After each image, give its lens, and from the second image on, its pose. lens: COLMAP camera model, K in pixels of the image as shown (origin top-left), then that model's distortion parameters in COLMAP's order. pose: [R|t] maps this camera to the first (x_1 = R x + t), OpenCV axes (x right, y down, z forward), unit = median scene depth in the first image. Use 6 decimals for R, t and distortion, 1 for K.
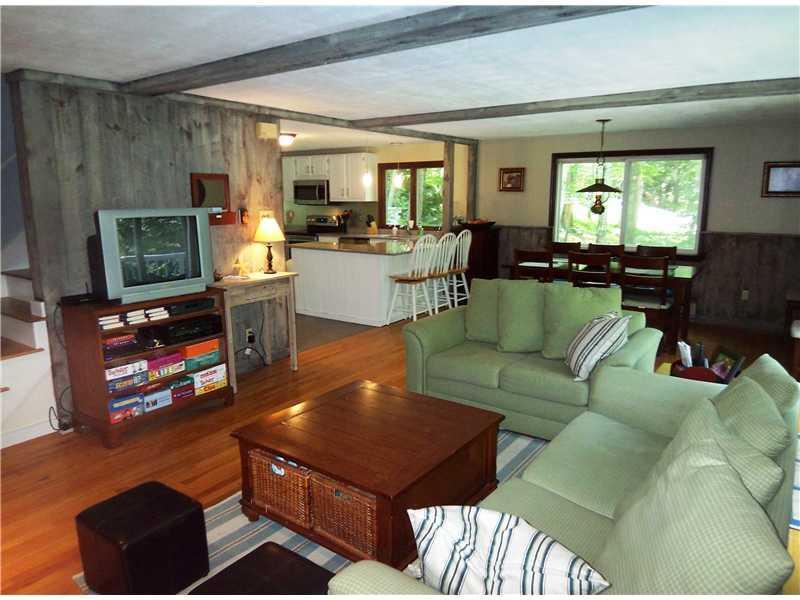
lens RADIAL K [[539.5, 0, 400.3], [0, 539.5, 298.5], [0, 0, 1]] dist [-0.006718, -0.001494]
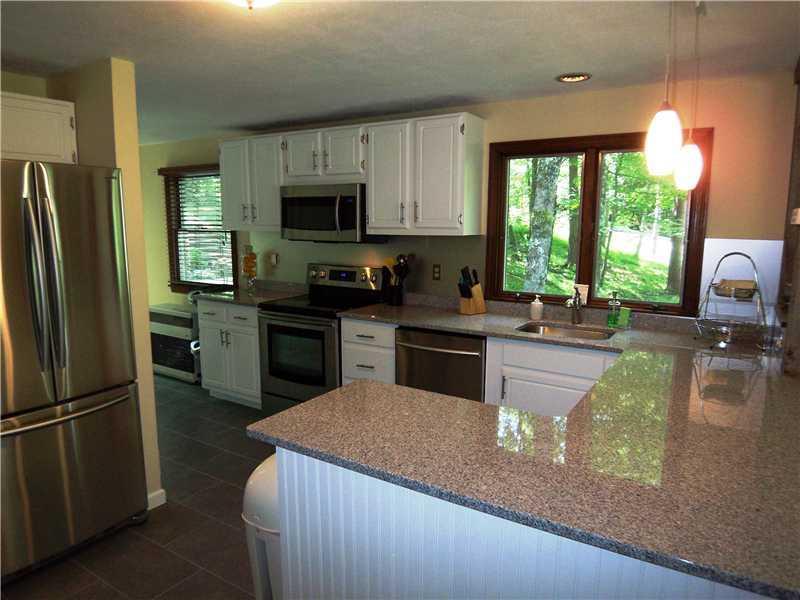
lens RADIAL K [[539.5, 0, 399.5], [0, 539.5, 301.4], [0, 0, 1]] dist [-0.006718, -0.001494]
pose [[0.999352, -0.002875, 0.035885, -0.122299], [0.004367, 0.999126, -0.041575, -0.111529], [-0.035734, 0.041705, 0.998491, 0.587581]]
